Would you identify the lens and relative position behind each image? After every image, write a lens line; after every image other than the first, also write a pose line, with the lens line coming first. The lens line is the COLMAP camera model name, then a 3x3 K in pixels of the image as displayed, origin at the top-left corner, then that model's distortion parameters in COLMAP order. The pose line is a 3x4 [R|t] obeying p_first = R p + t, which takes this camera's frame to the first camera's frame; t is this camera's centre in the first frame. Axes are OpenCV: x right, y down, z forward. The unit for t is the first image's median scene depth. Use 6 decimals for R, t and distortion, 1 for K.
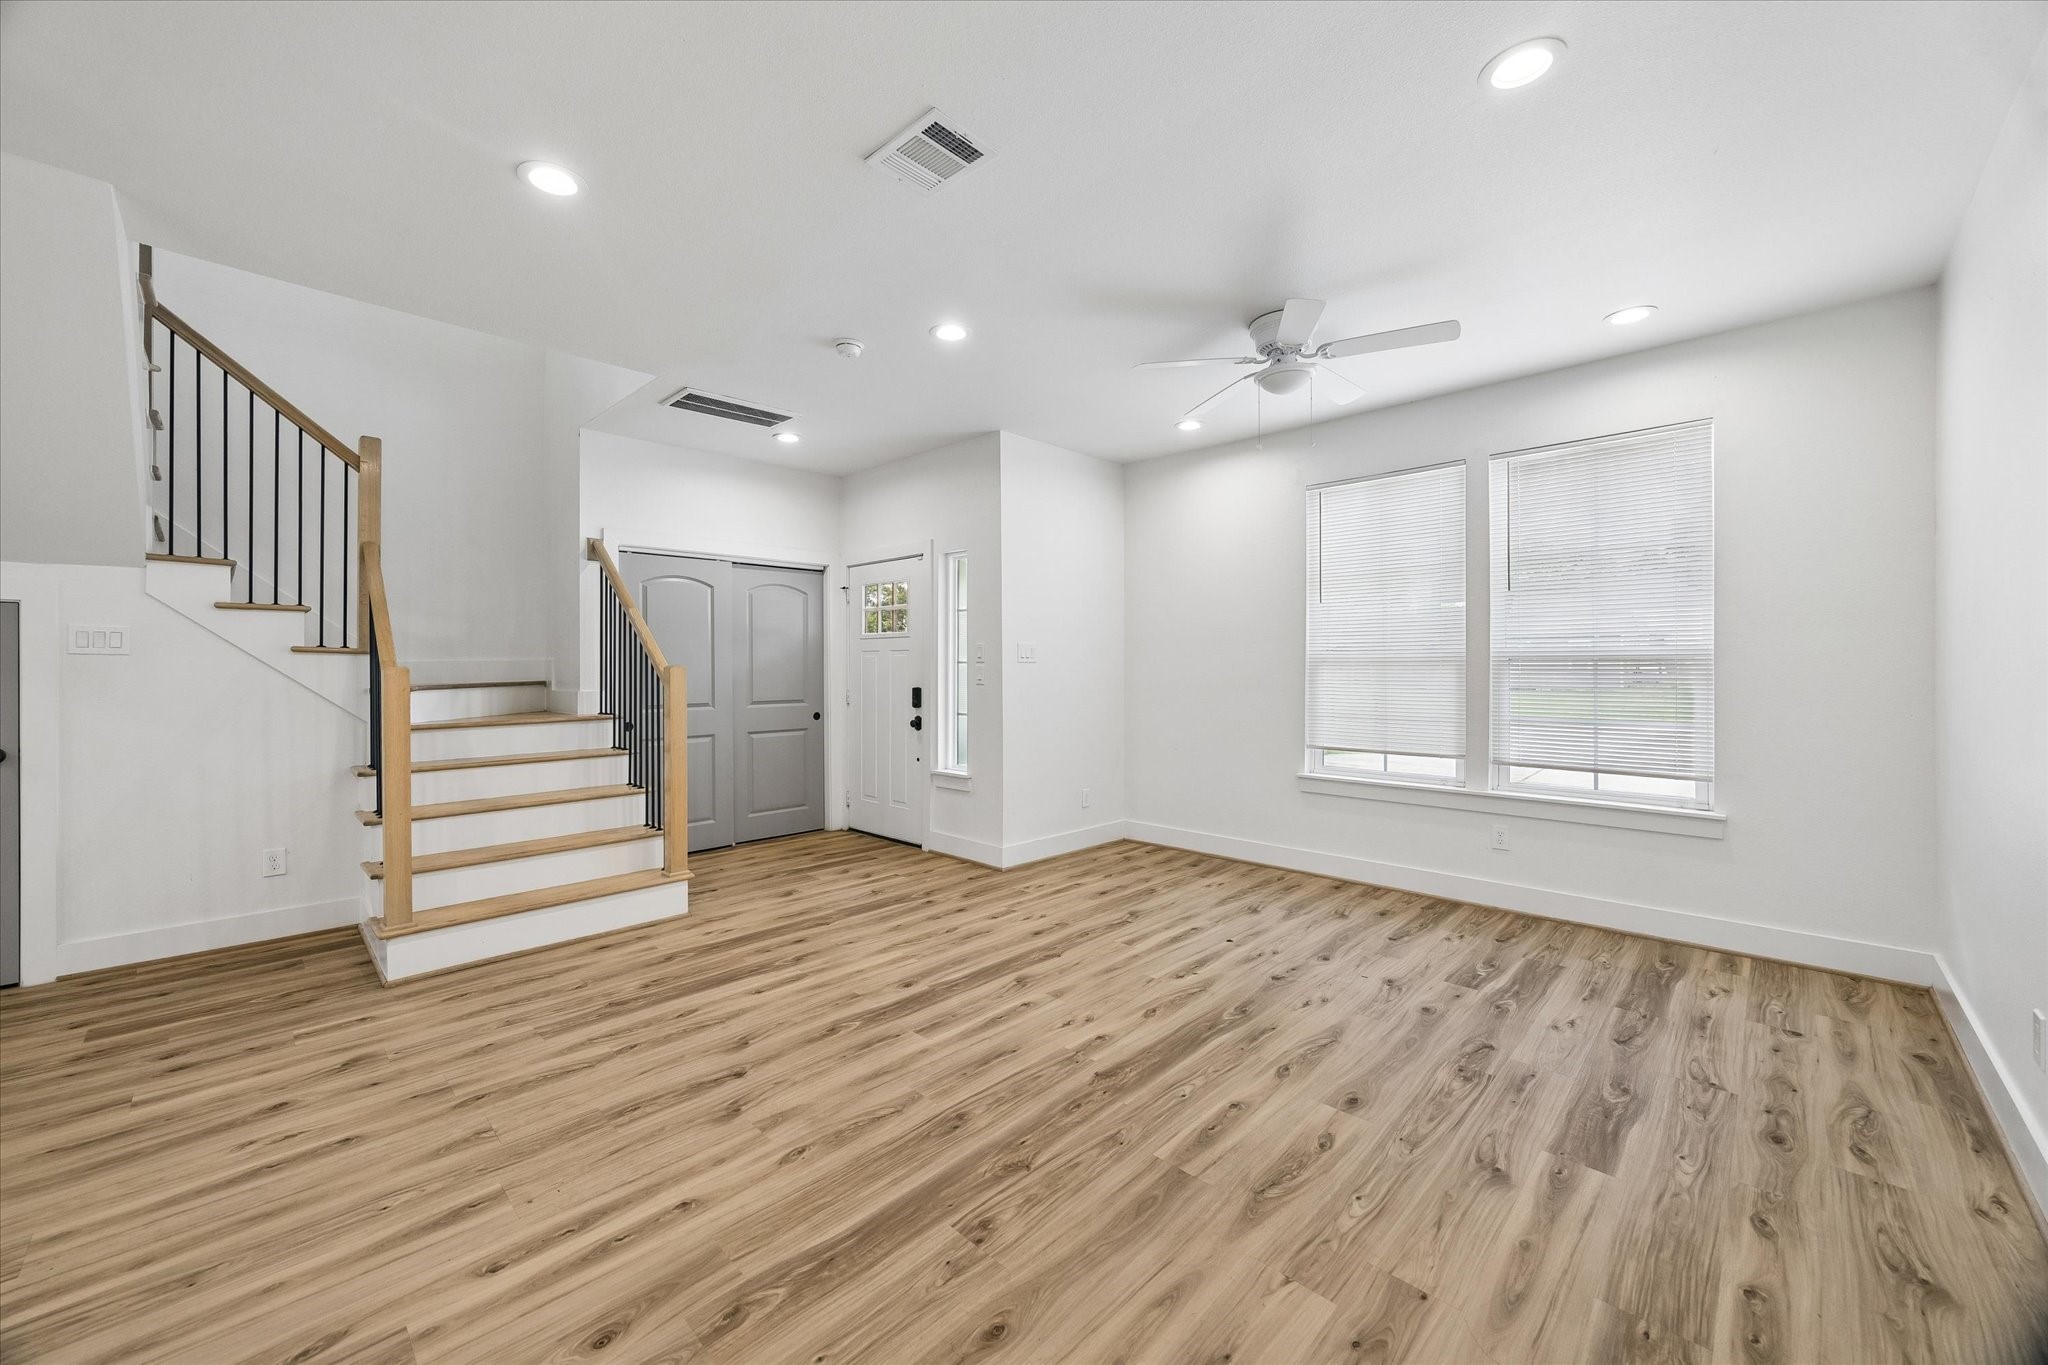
lens RADIAL K [[778.9, 0, 1013.2], [0, 778.9, 658.3], [0, 0, 1]] dist [-0.002623, -0.000138]
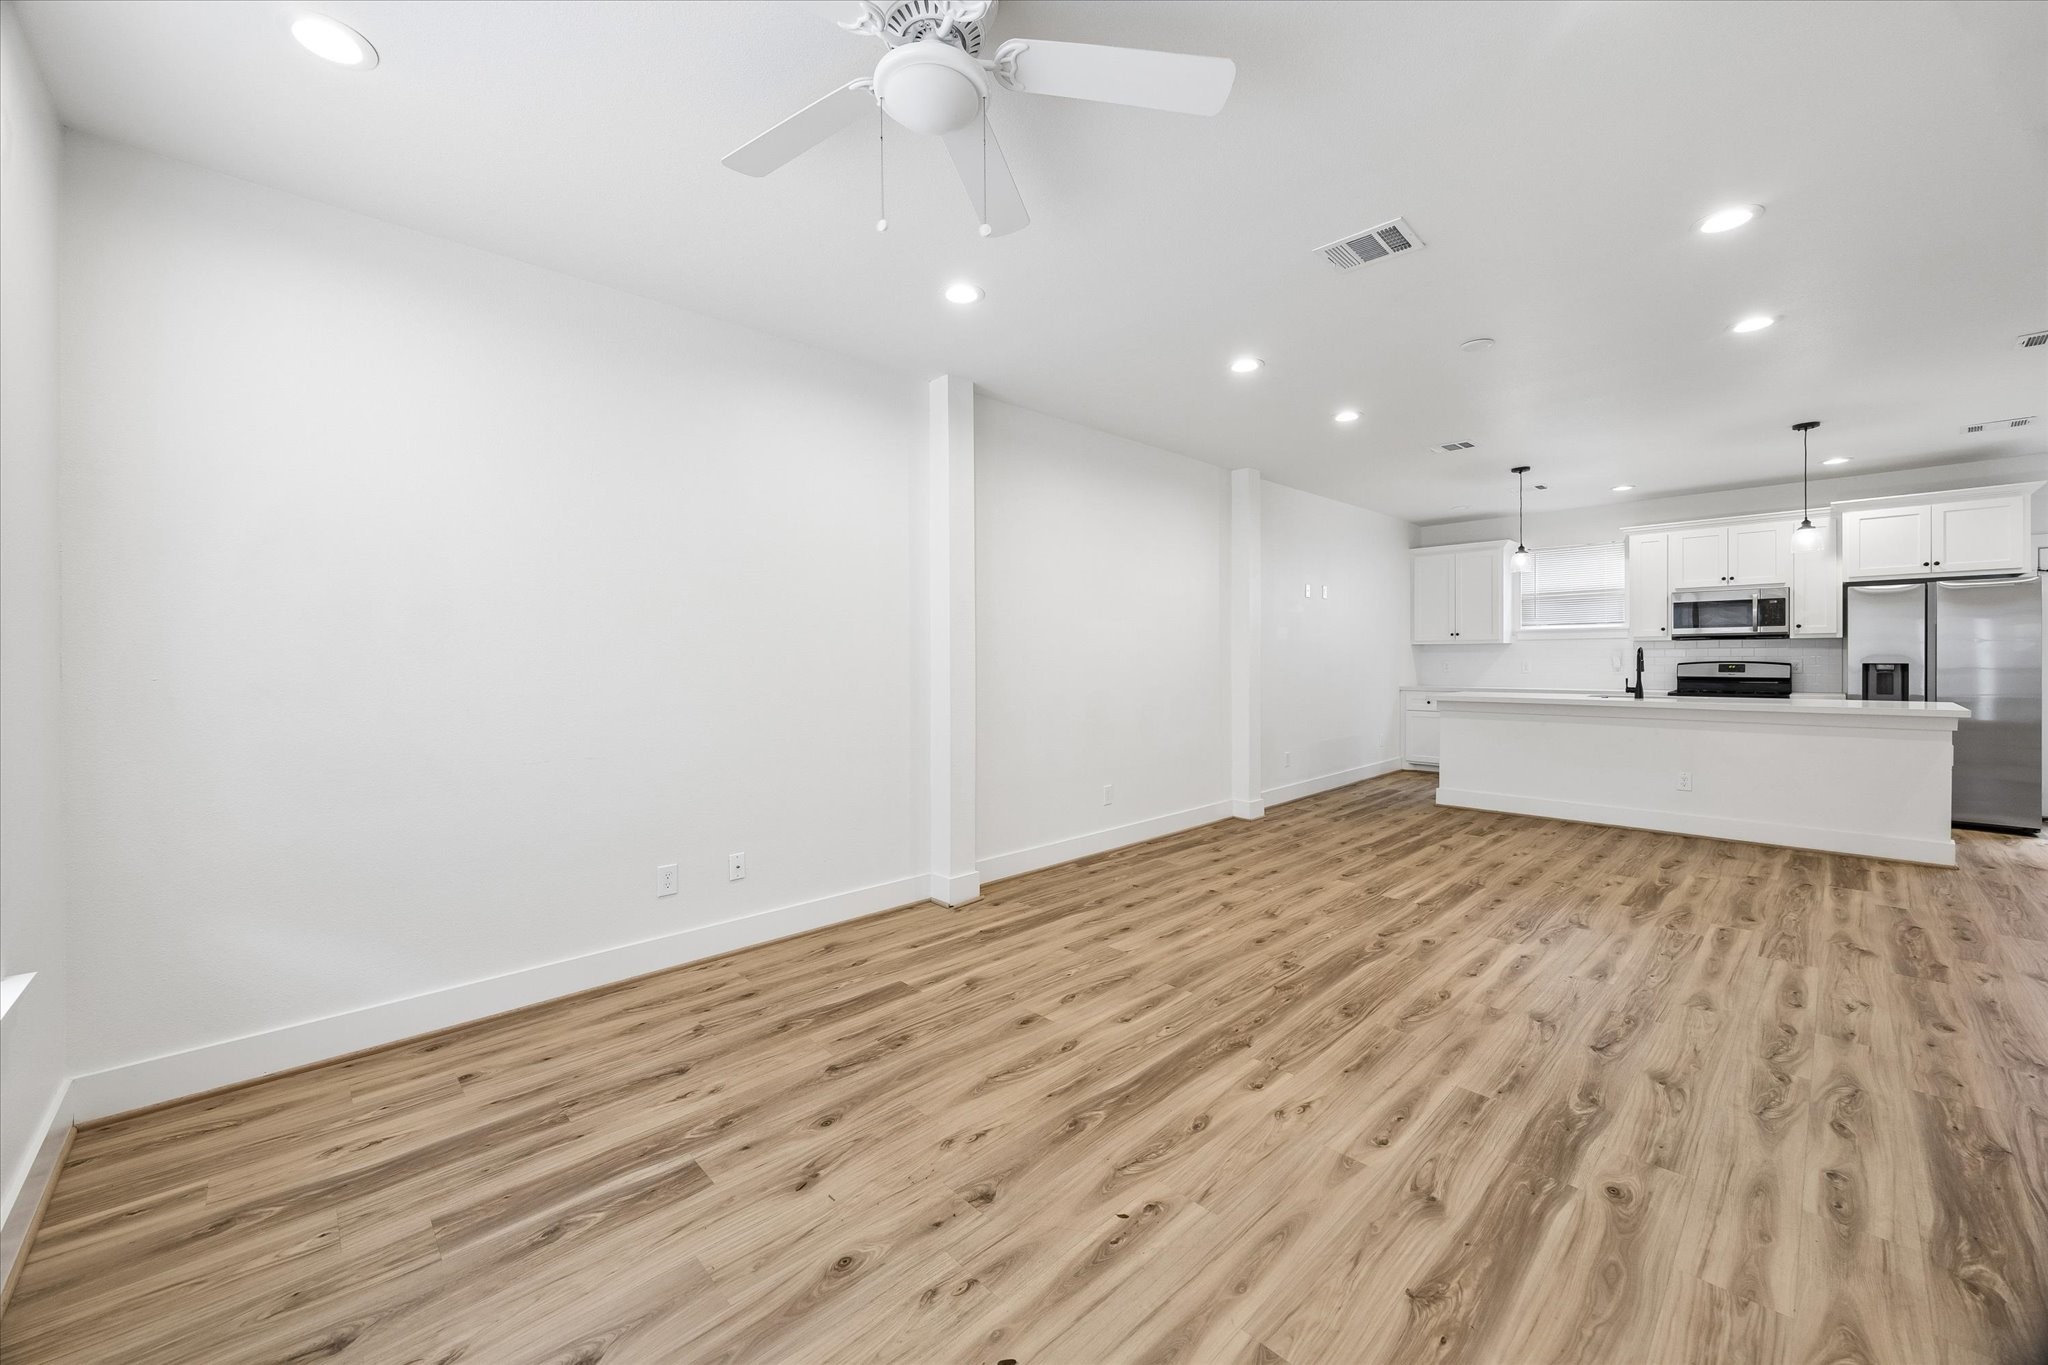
lens RADIAL K [[778.9, 0, 1012.5], [0, 778.9, 675.1], [0, 0, 1]] dist [-0.002623, -0.000138]
pose [[-0.999273, 0.006739, 0.037536, 0.339769], [0.007202, 0.999900, 0.012207, 0.016915], [-0.037450, 0.012468, -0.999221, 1.823780]]
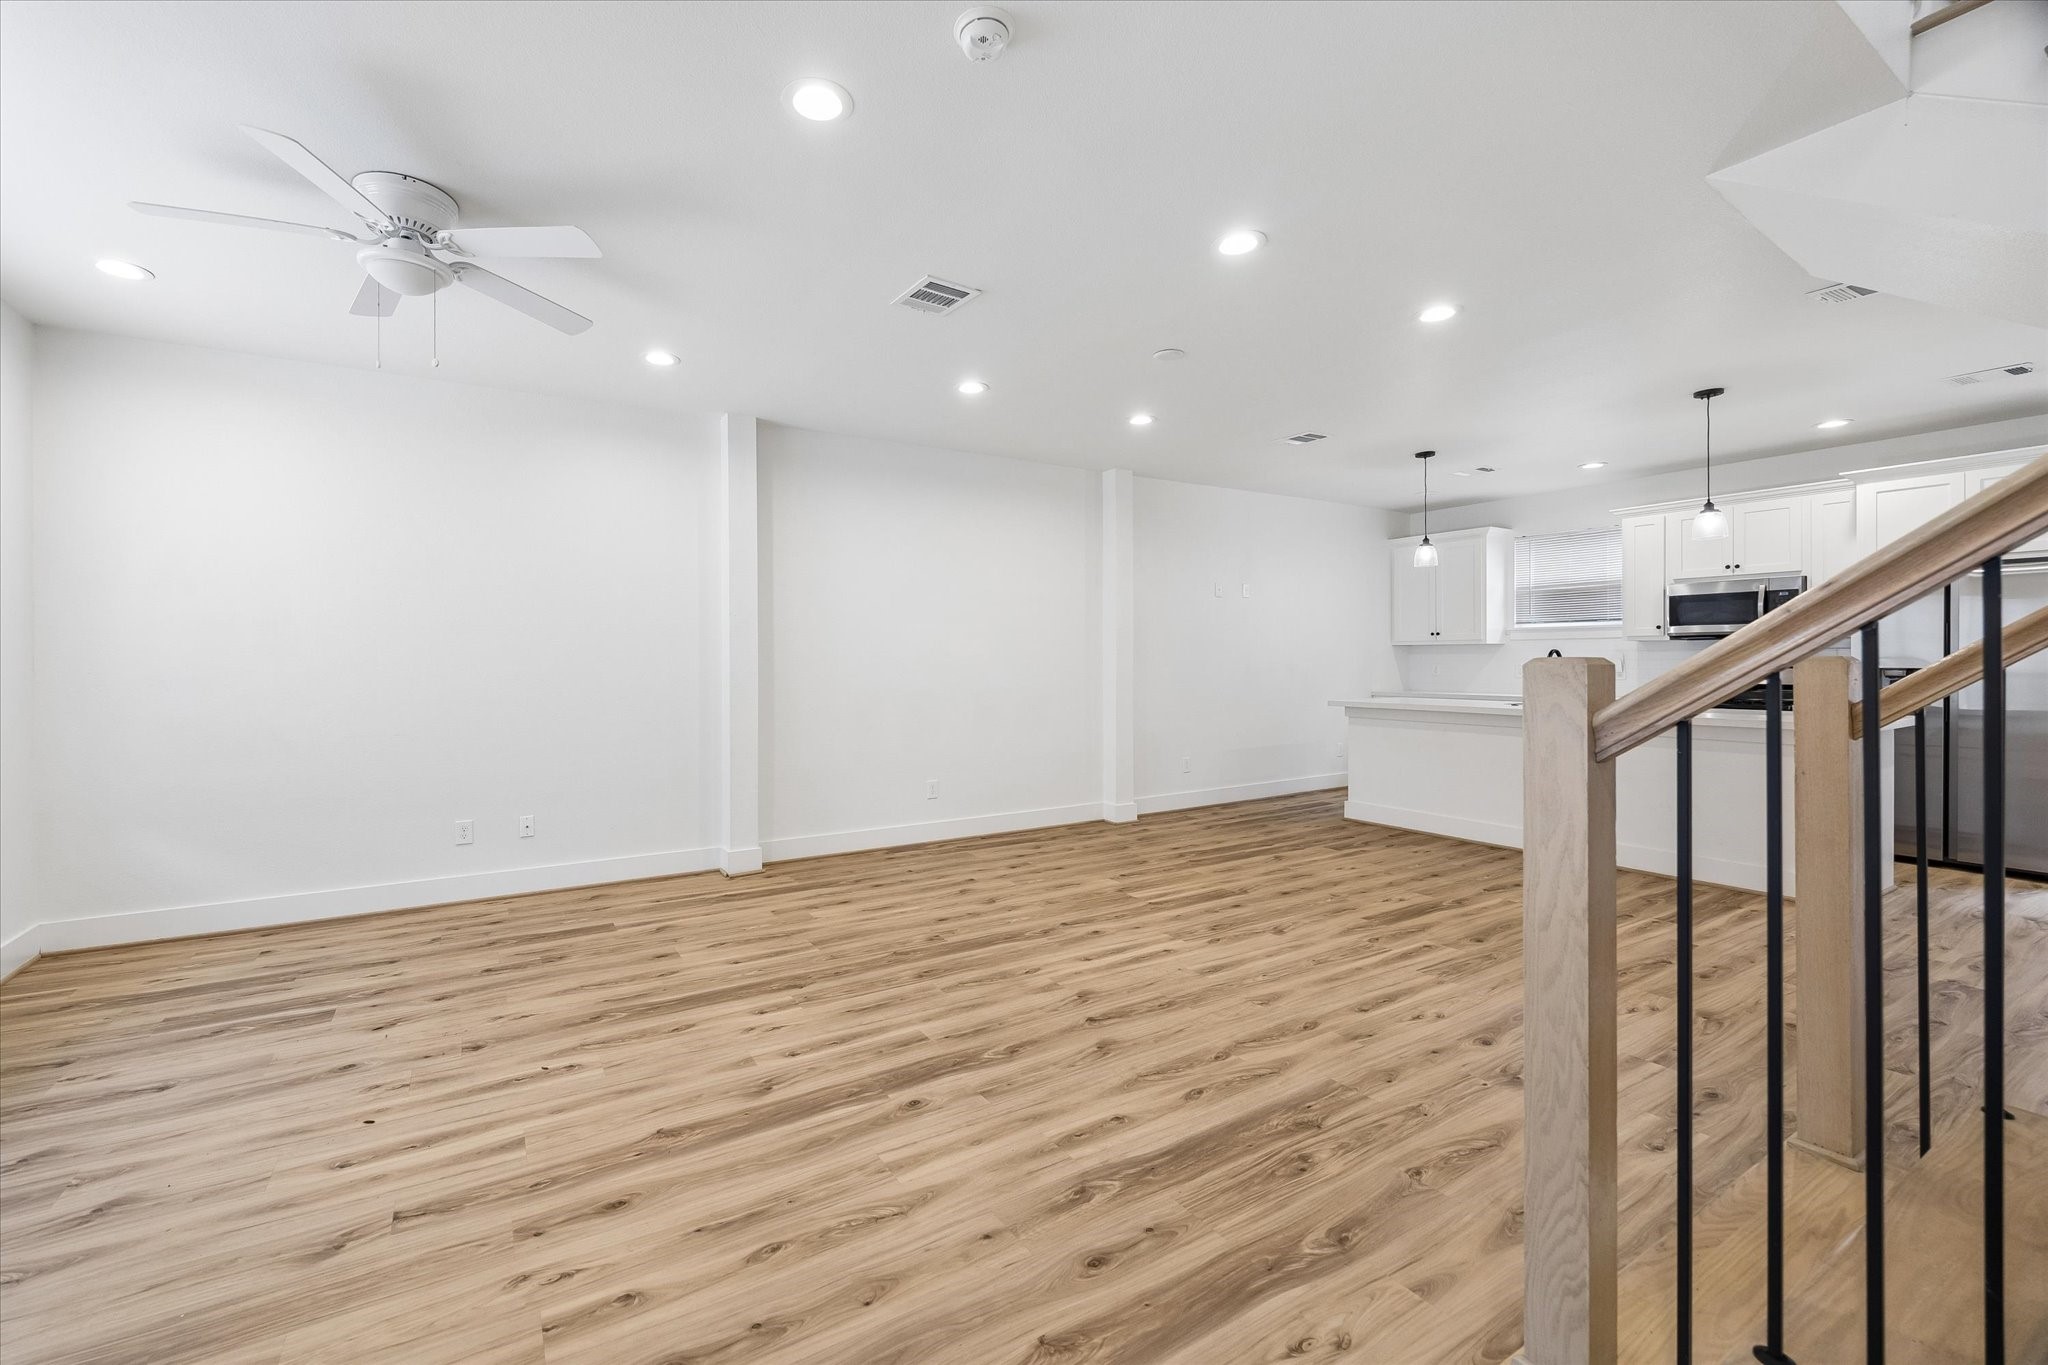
lens RADIAL K [[829.1, 0, 950.5], [0, 829.1, 677.6], [0, 0, 1]] dist [-0.002340, 0.000300]
pose [[-0.963173, -0.001729, 0.268876, -0.424032], [0.001857, 0.999913, 0.013081, 0.019342], [-0.268875, 0.013099, -0.963086, 1.957789]]
